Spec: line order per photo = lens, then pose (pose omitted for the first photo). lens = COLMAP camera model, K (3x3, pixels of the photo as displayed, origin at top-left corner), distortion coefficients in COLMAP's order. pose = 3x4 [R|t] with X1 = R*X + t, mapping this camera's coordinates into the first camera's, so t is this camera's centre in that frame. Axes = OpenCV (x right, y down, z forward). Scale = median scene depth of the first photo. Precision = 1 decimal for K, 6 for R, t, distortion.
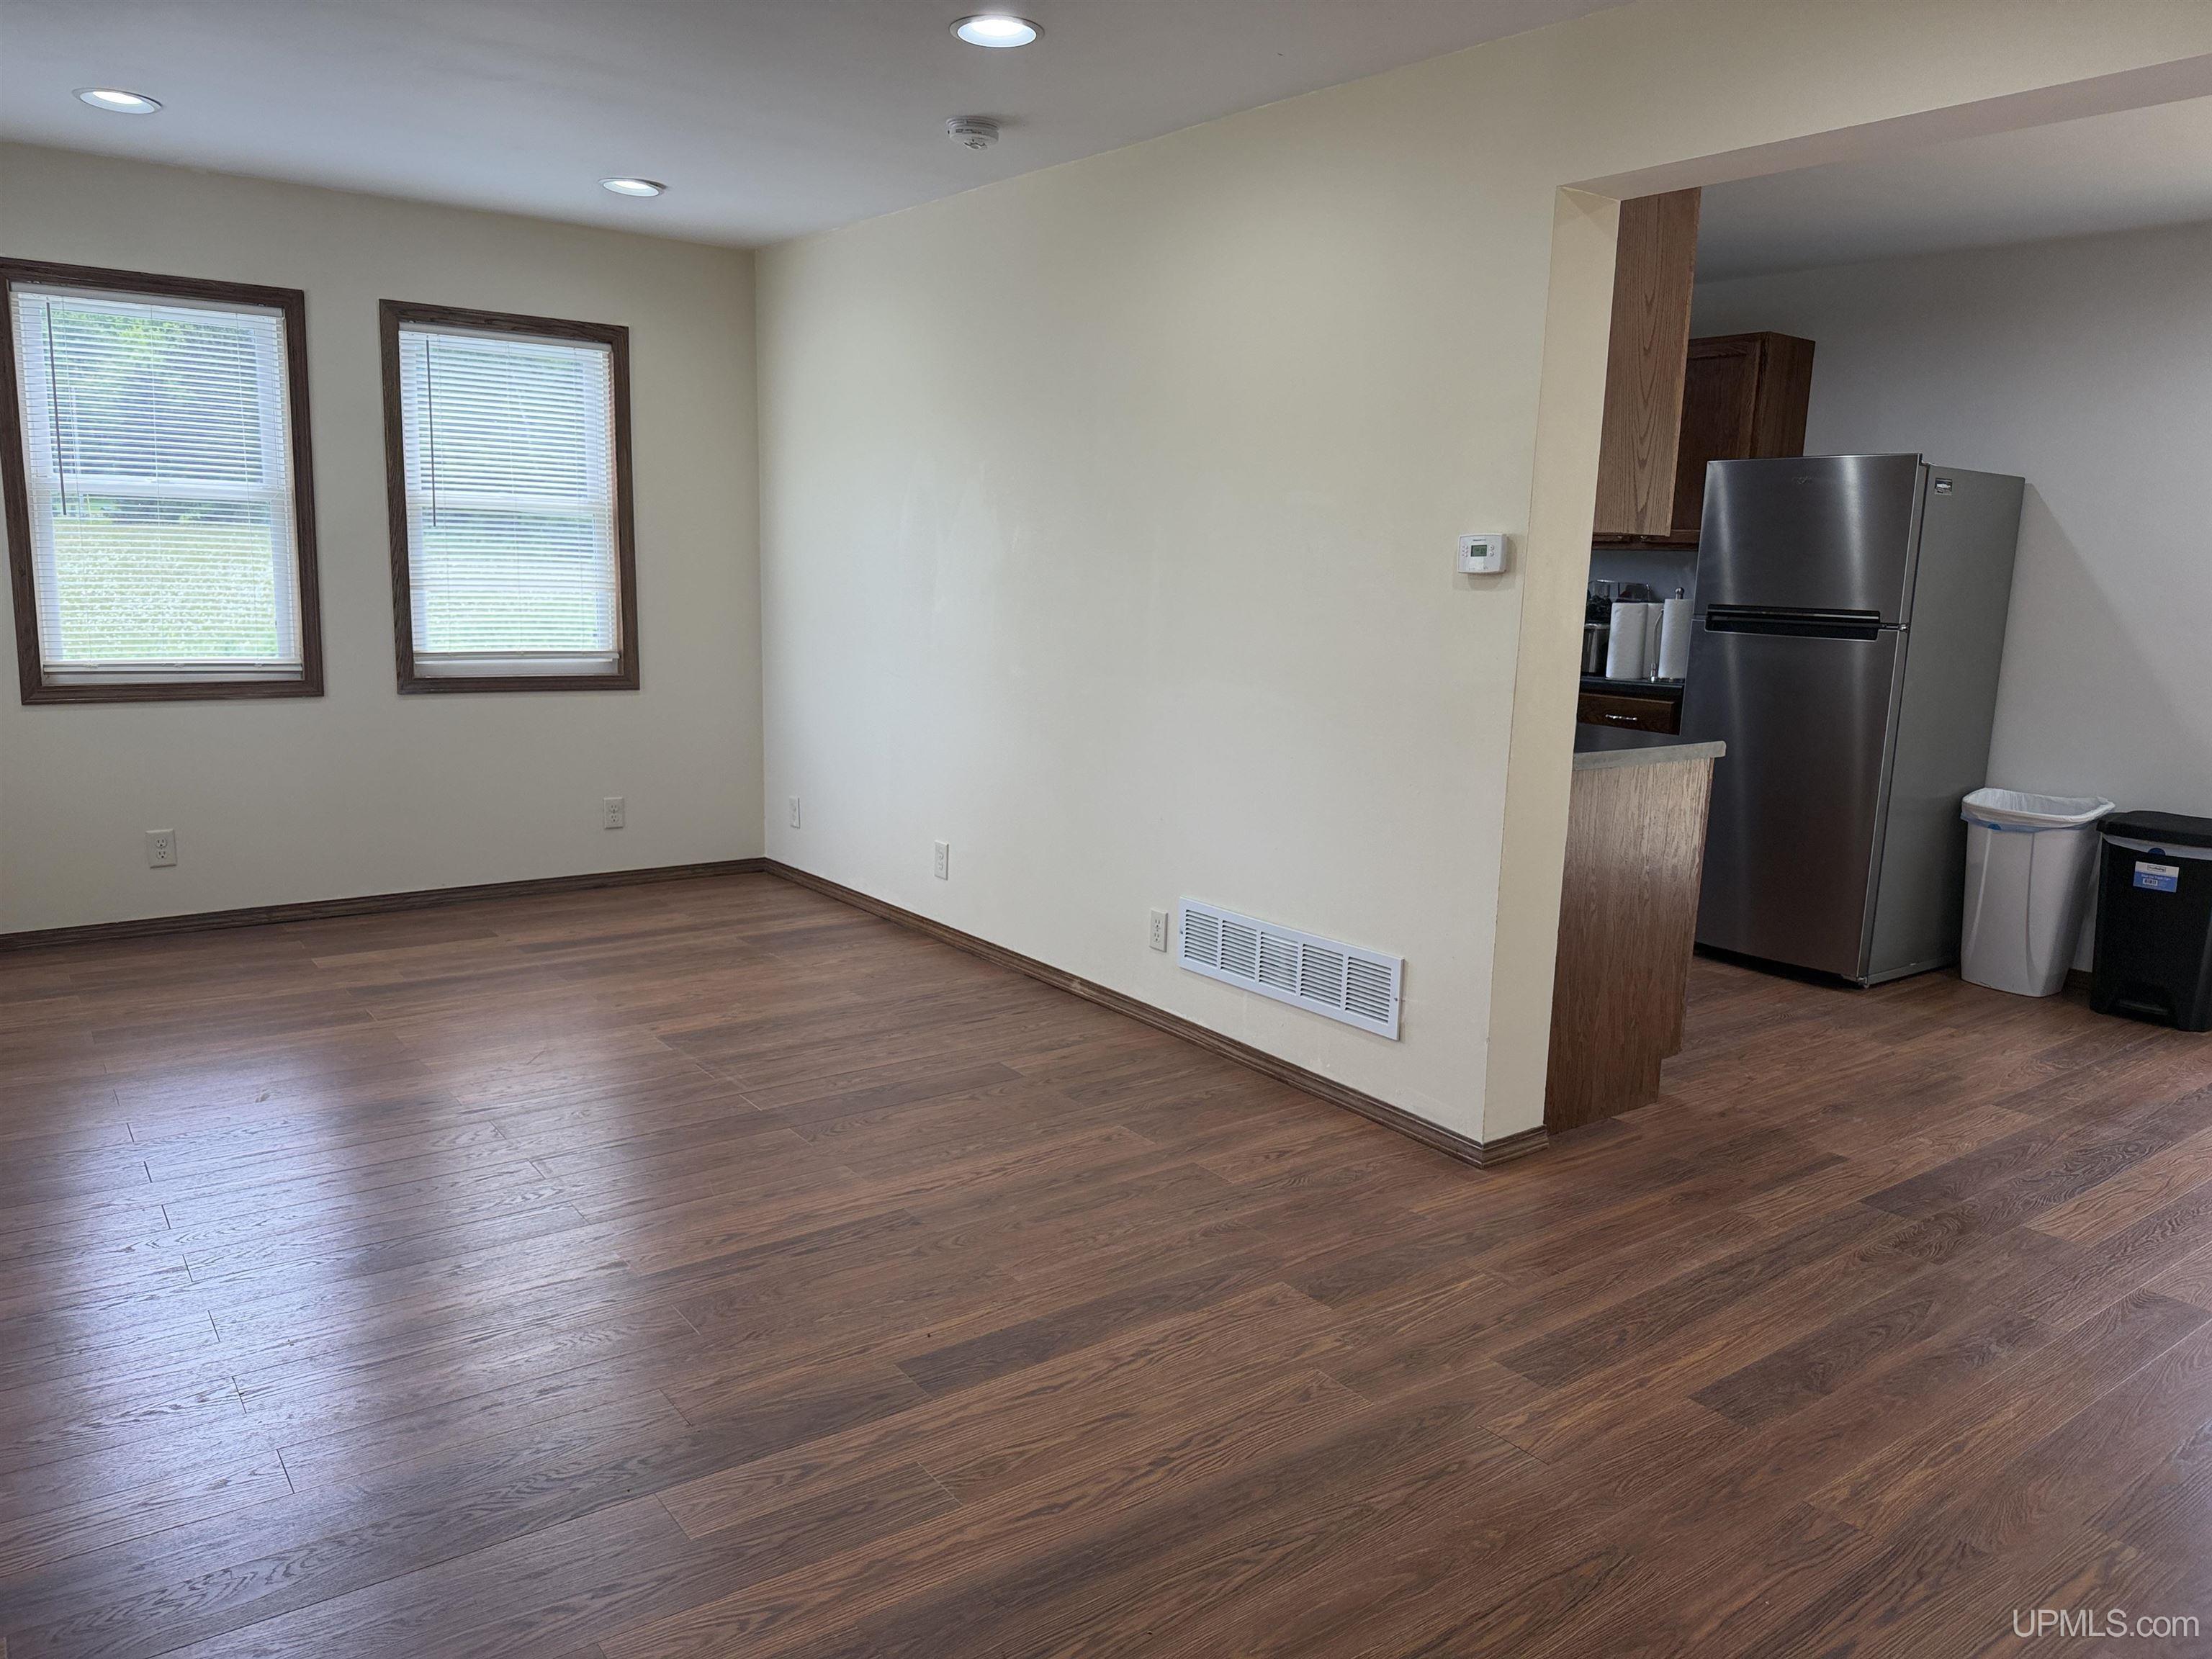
lens RADIAL K [[1544.2, 0, 1097.0], [0, 1544.2, 840.8], [0, 0, 1]] dist [0.050544, -0.069504]
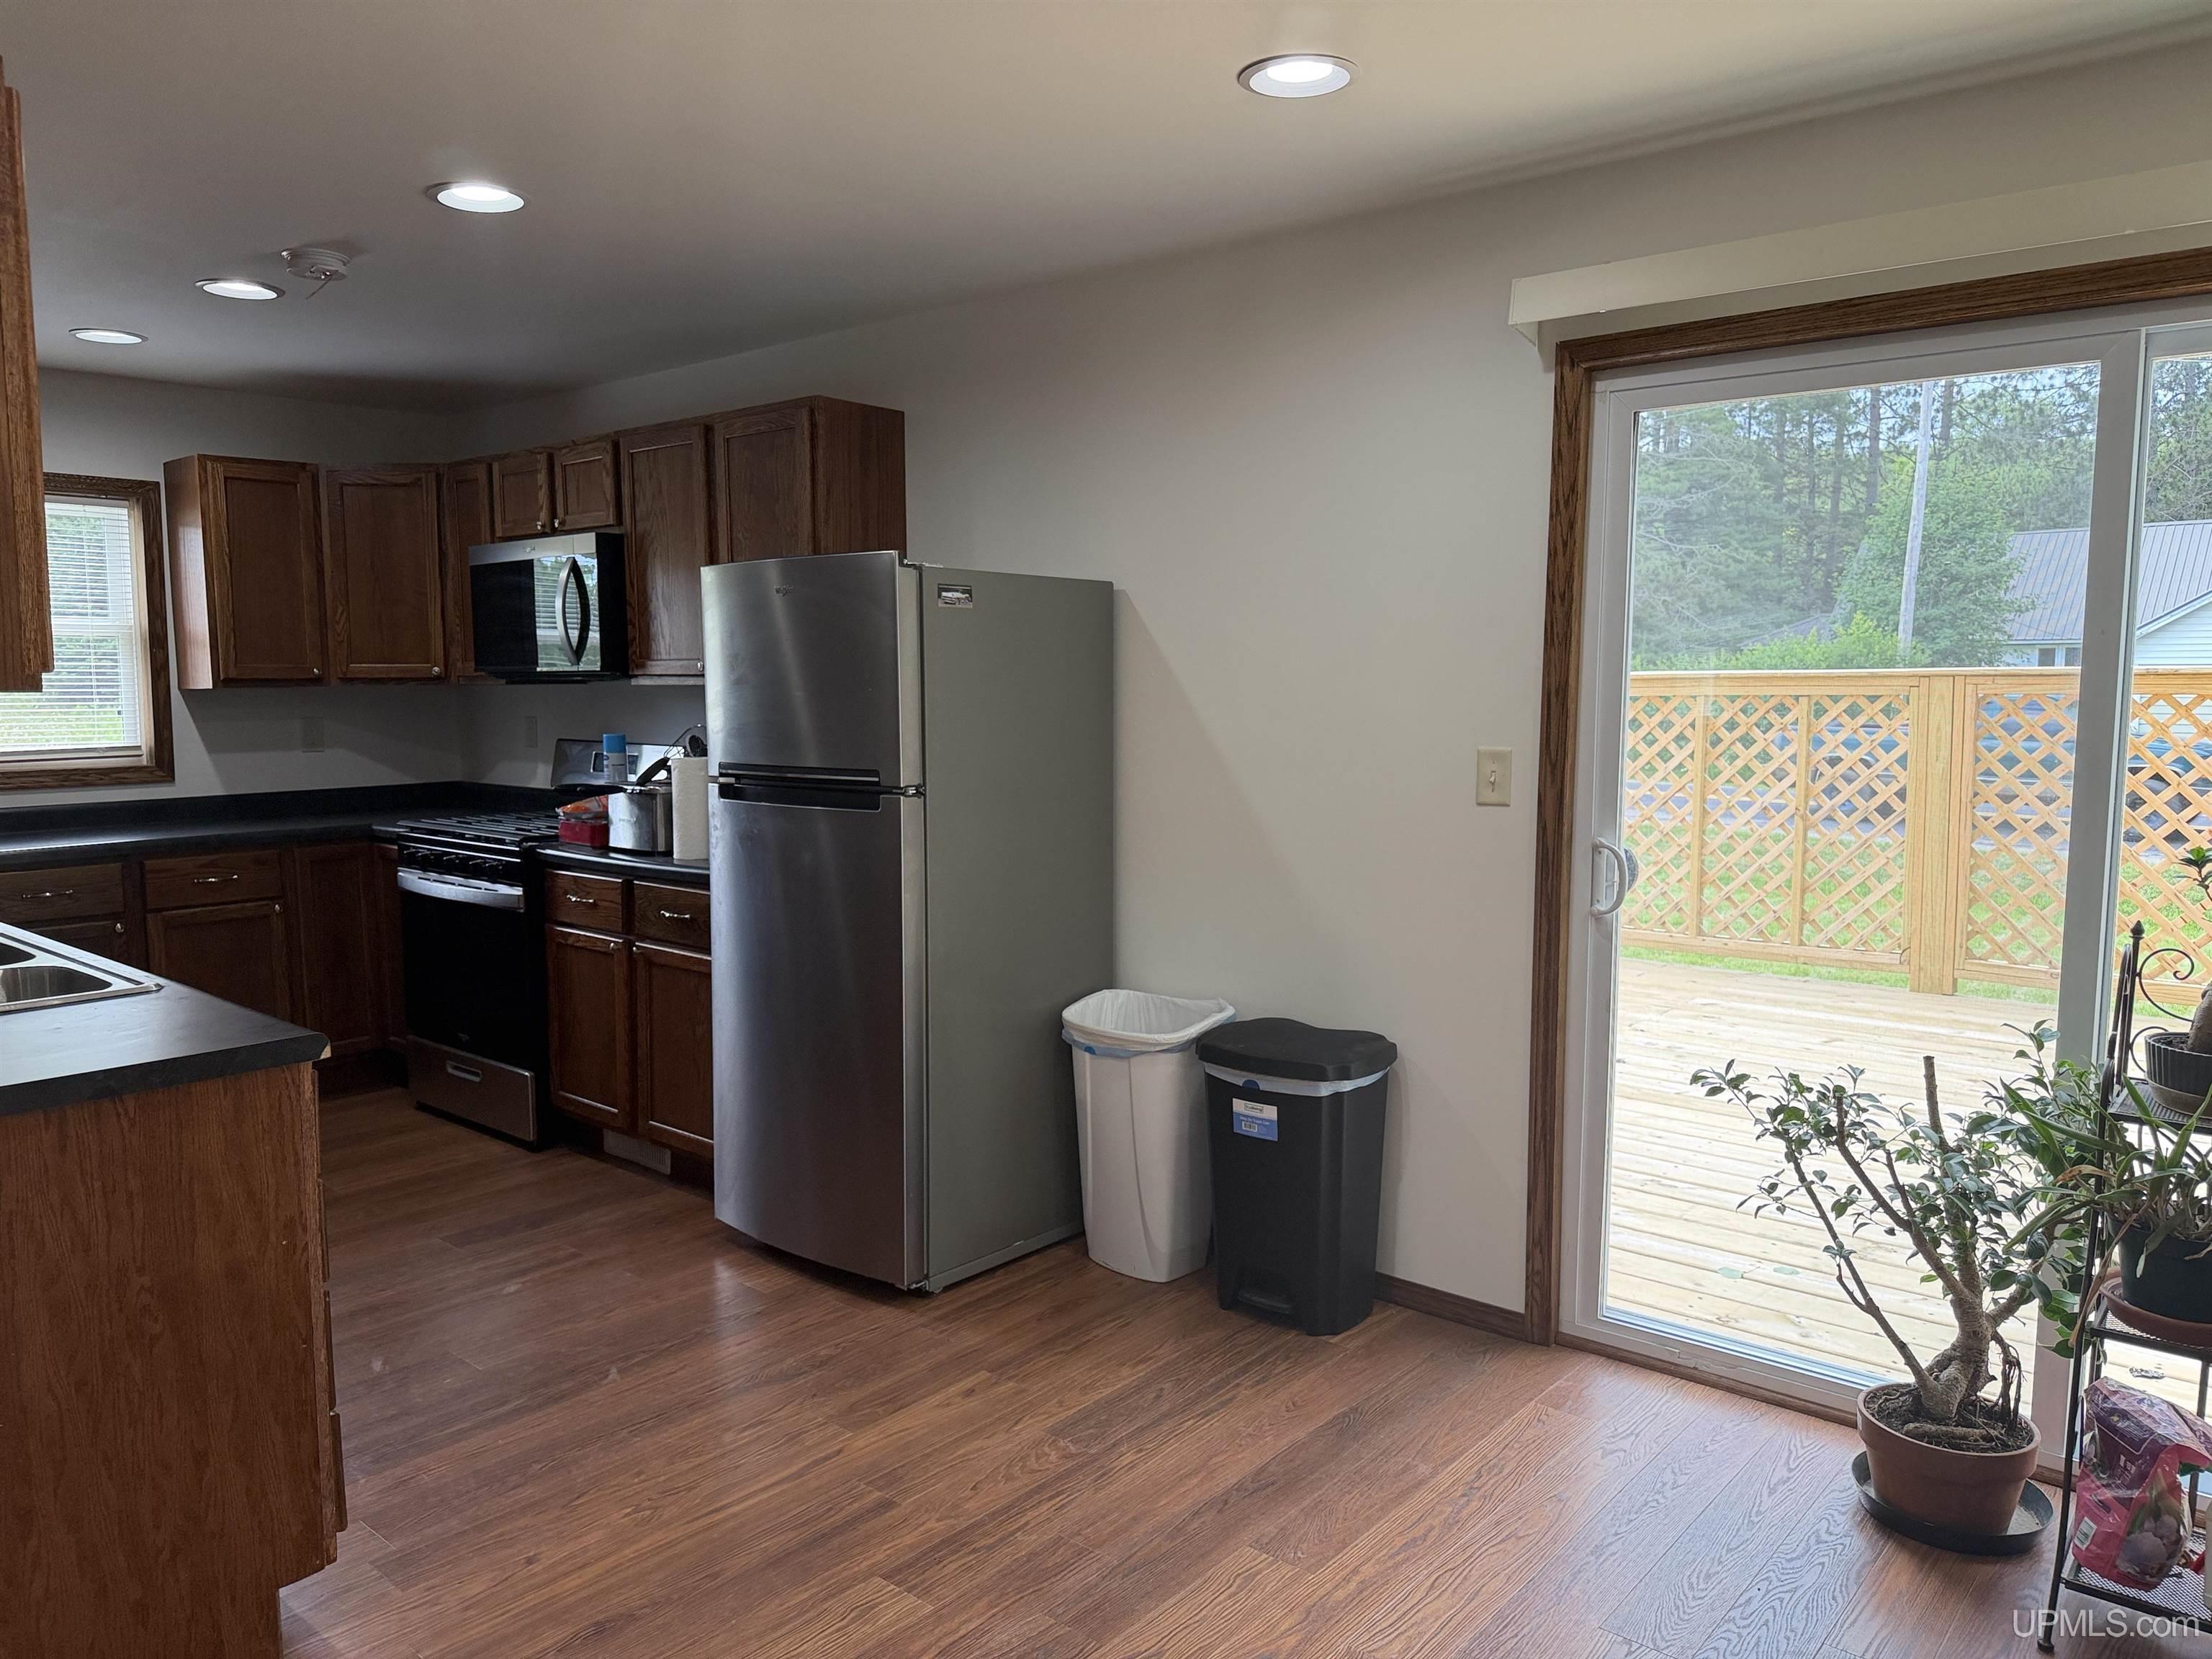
lens RADIAL K [[1544.2, 0, 1103.4], [0, 1544.2, 836.9], [0, 0, 1]] dist [0.050544, -0.069504]
pose [[0.976449, -0.053350, 0.209049, 0.435780], [0.069149, 0.995217, -0.069005, -0.058706], [-0.204368, 0.081836, 0.975467, 0.282710]]
